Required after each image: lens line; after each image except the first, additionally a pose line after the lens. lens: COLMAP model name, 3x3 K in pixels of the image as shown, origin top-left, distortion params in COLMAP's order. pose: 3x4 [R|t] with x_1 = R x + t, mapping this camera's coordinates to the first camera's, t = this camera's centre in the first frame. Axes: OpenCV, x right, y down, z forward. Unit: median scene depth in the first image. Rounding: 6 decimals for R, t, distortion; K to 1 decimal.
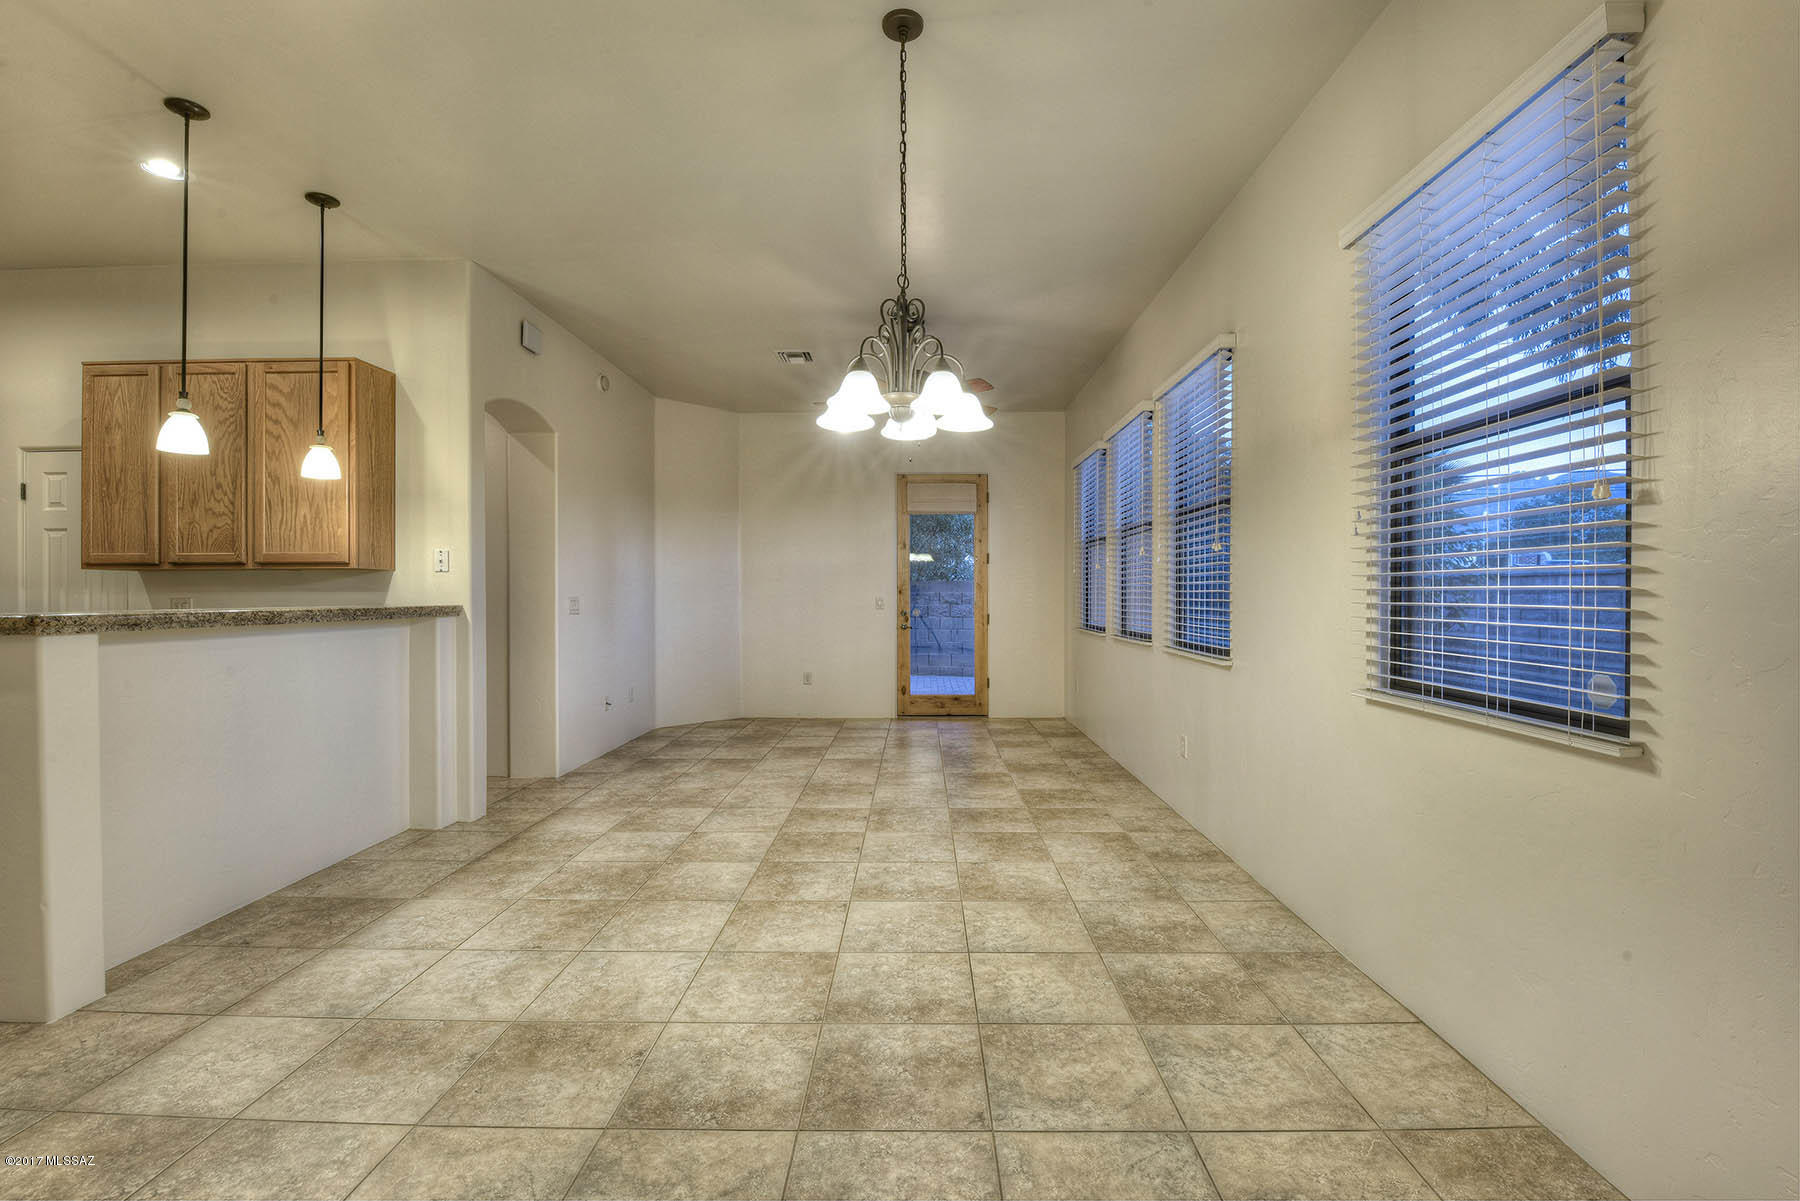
lens RADIAL K [[785.9, 0, 913.9], [0, 785.9, 601.7], [0, 0, 1]] dist [0.000806, -0.010524]
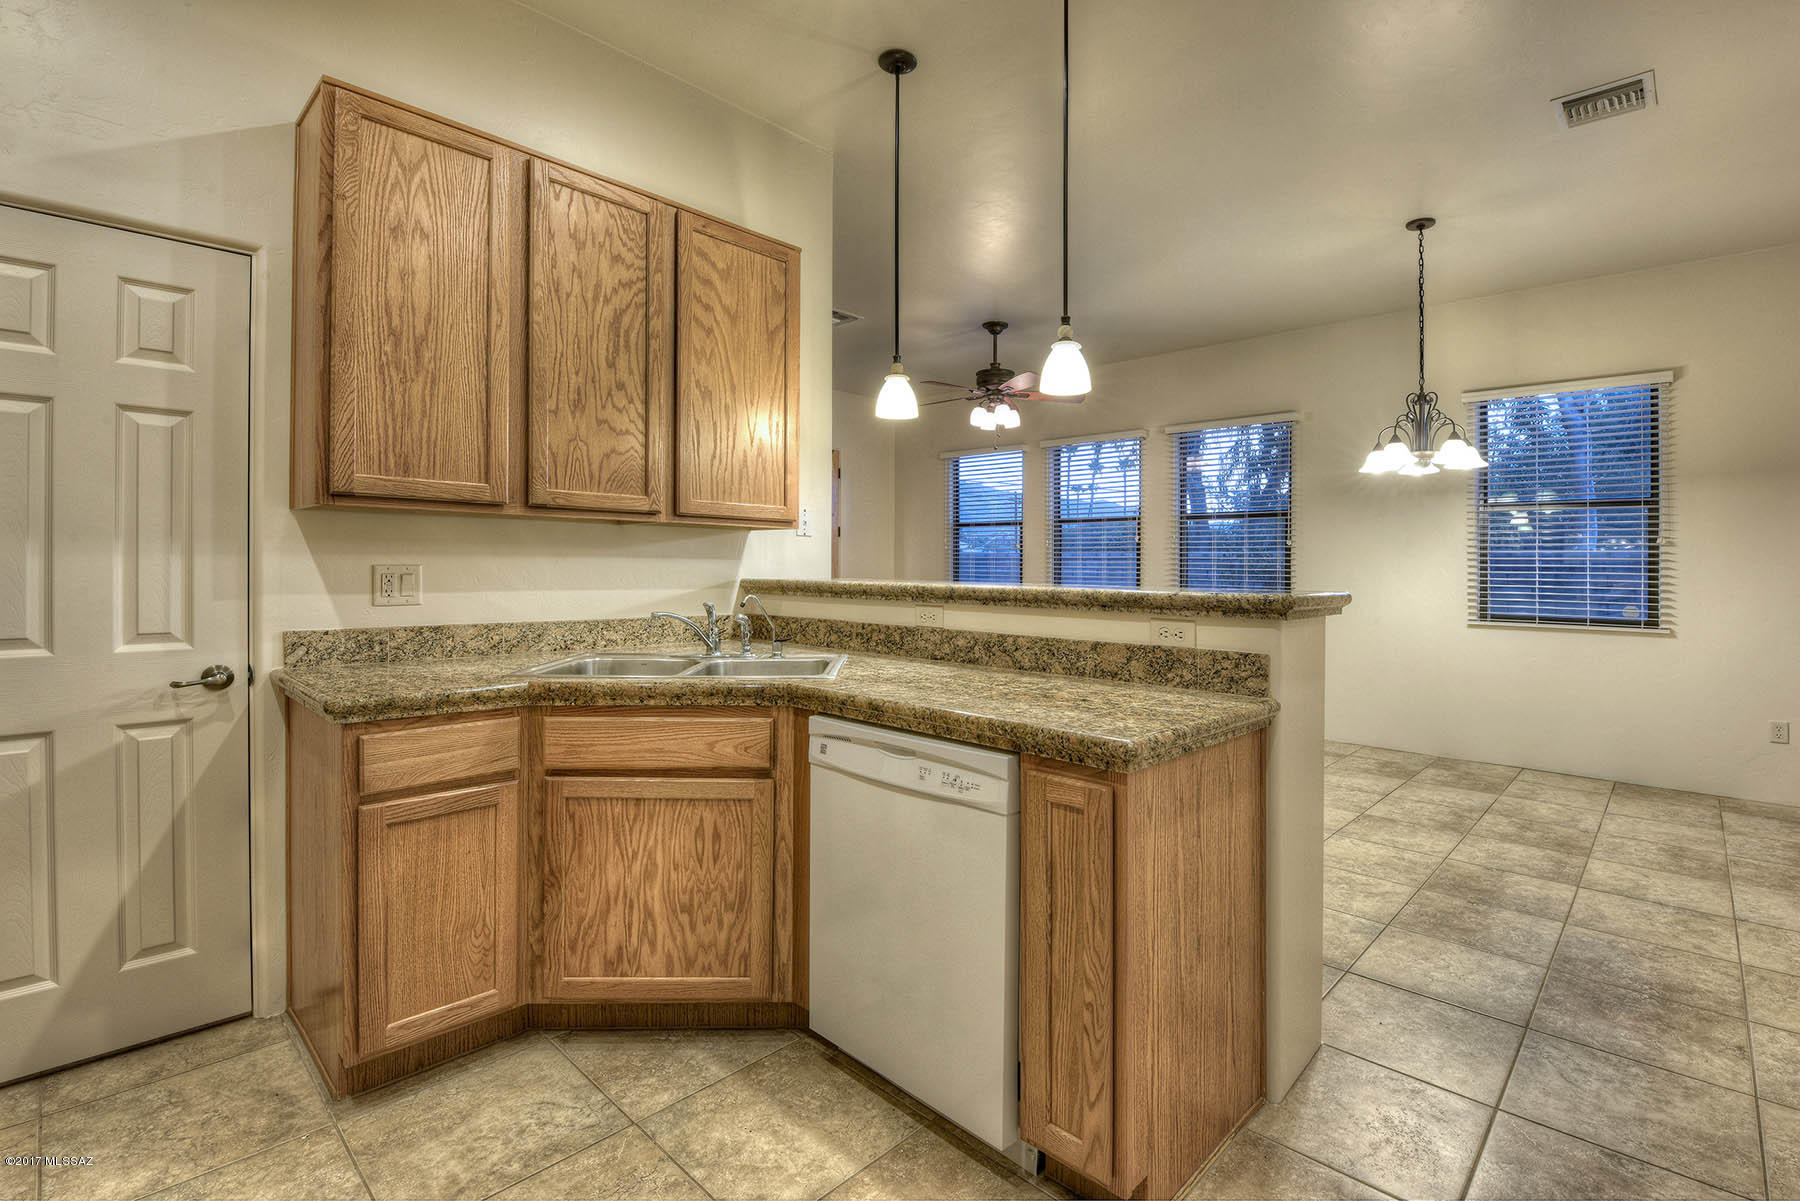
lens RADIAL K [[791.4, 0, 968.3], [0, 791.4, 564.4], [0, 0, 1]] dist [0.005113, 0.000282]
pose [[0.664391, 0.017442, 0.747182, -1.422688], [-0.000554, 0.999739, -0.022845, 0.008509], [-0.747385, 0.014764, 0.664227, 0.462503]]
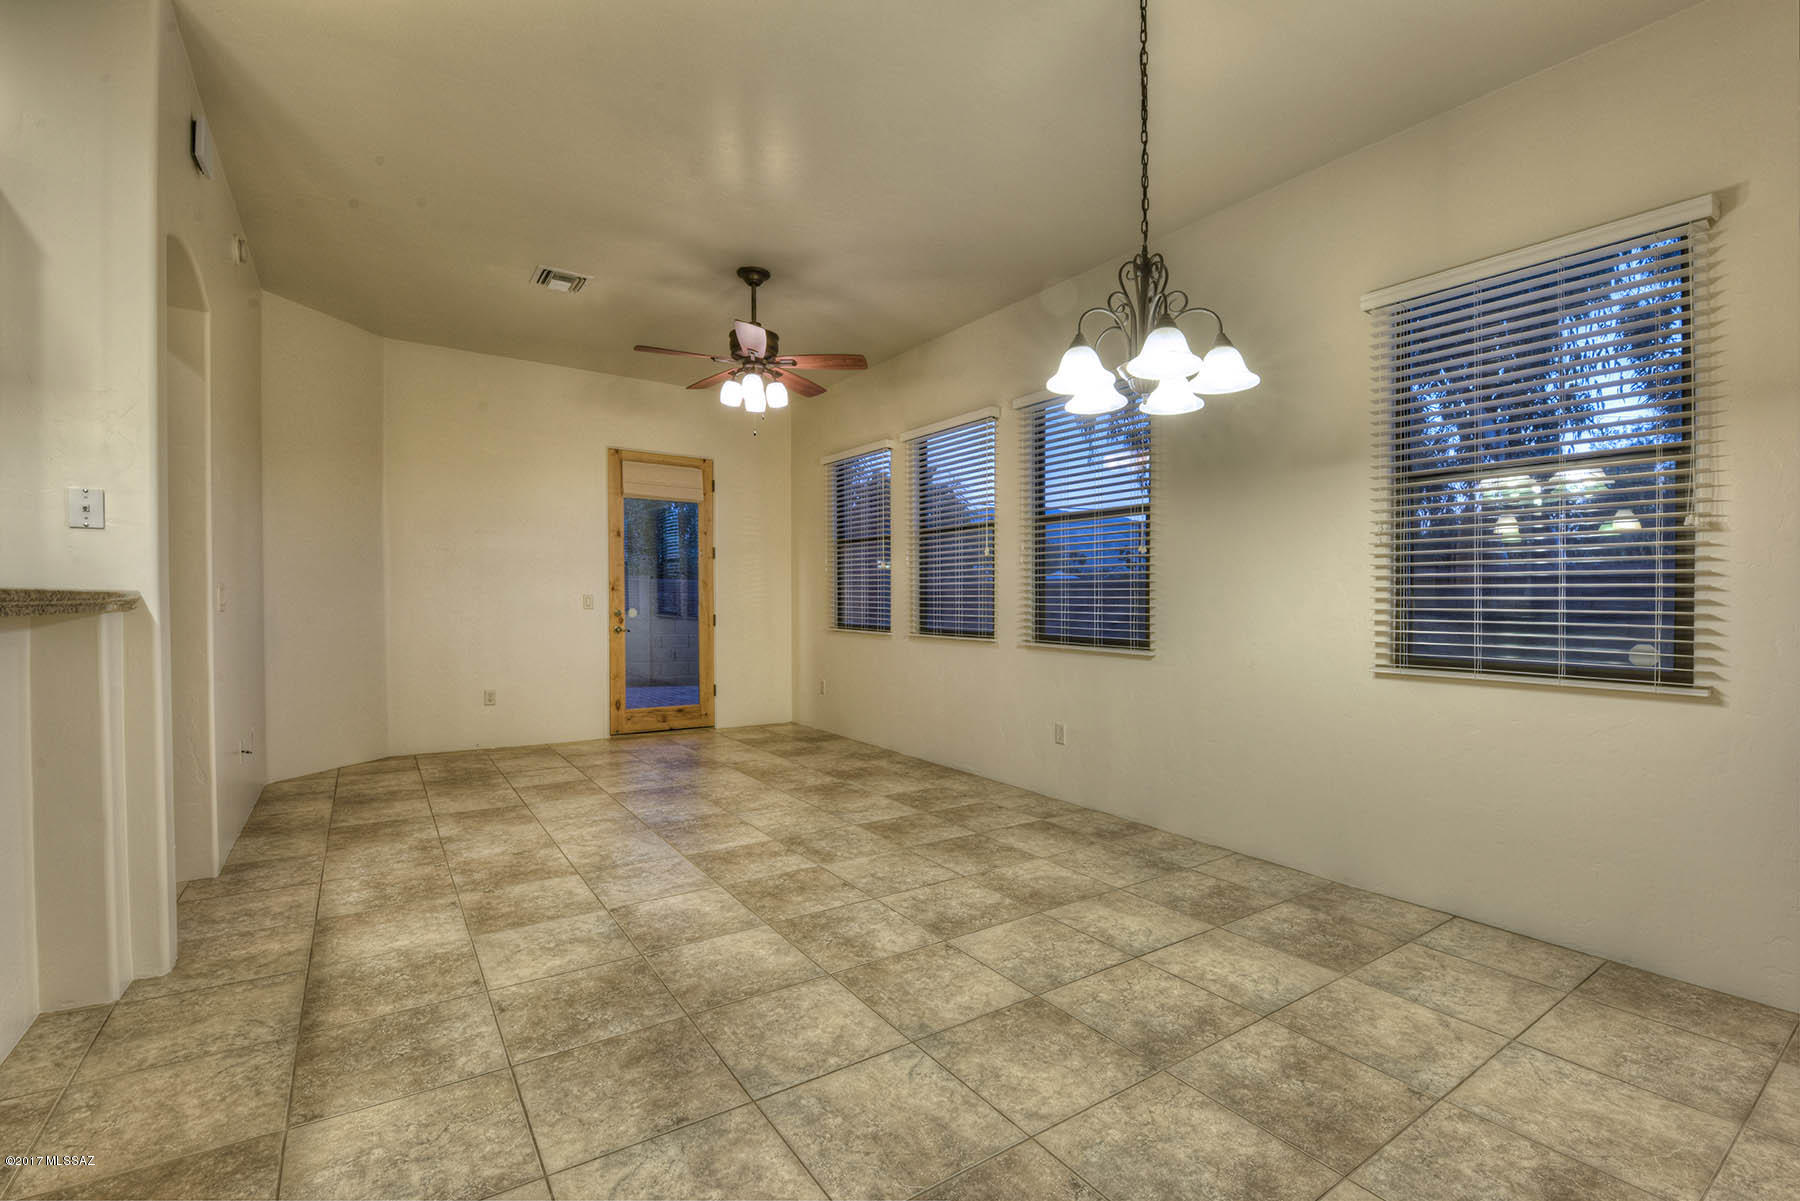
lens RADIAL K [[785.9, 0, 913.9], [0, 785.9, 601.7], [0, 0, 1]] dist [0.000806, -0.010524]
pose [[0.815951, 0.011284, 0.578011, -0.585670], [-0.006793, 0.999928, -0.009930, 0.020872], [-0.578082, 0.004176, 0.815968, 0.310966]]
